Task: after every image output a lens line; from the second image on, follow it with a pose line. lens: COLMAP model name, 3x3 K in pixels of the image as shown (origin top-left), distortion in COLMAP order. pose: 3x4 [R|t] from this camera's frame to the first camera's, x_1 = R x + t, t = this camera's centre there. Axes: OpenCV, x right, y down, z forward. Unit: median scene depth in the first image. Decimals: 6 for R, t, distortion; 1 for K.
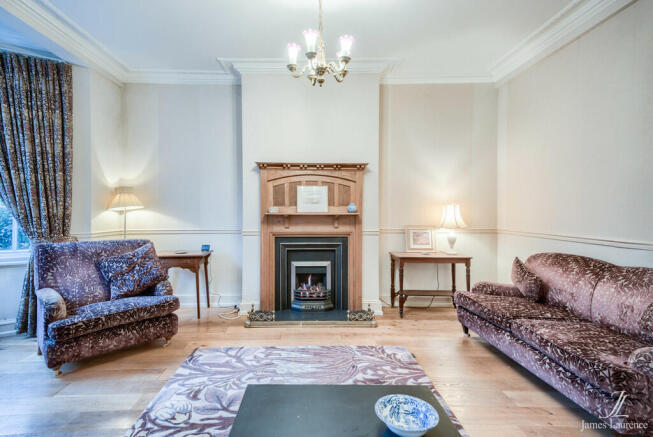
lens RADIAL K [[335.0, 0, 308.1], [0, 335.0, 216.0], [0, 0, 1]] dist [0.040545, -0.000017]
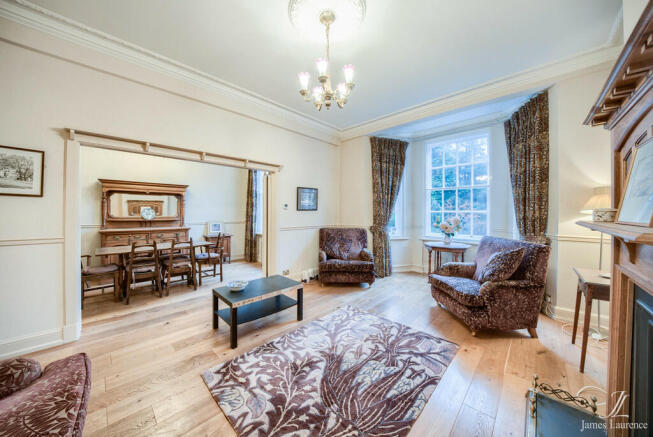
lens RADIAL K [[223.6, 0, 310.5], [0, 223.6, 213.3], [0, 0, 1]] dist [-0.029591, -0.000028]
pose [[-0.729950, -0.000517, -0.683500, 0.372660], [-0.017150, 0.999699, 0.017560, -0.018168], [0.683285, 0.024540, -0.729739, 0.926281]]
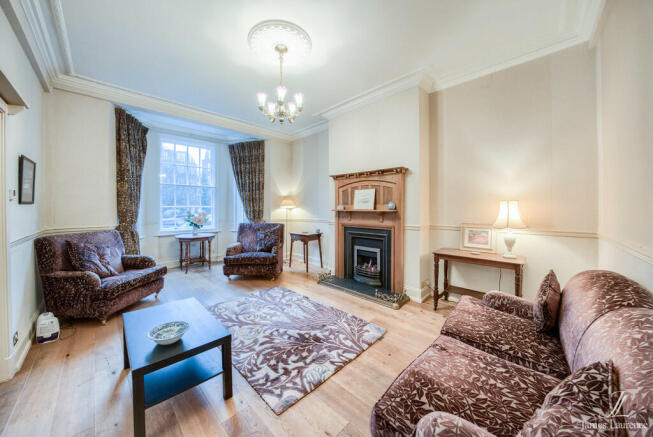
lens RADIAL K [[225.8, 0, 320.1], [0, 225.8, 212.9], [0, 0, 1]] dist [-0.027160, 0.000026]
pose [[0.697694, 0.013579, -0.716267, 0.522867], [-0.011865, 0.999902, 0.007399, -0.002132], [0.716298, 0.003336, 0.697787, 0.261164]]
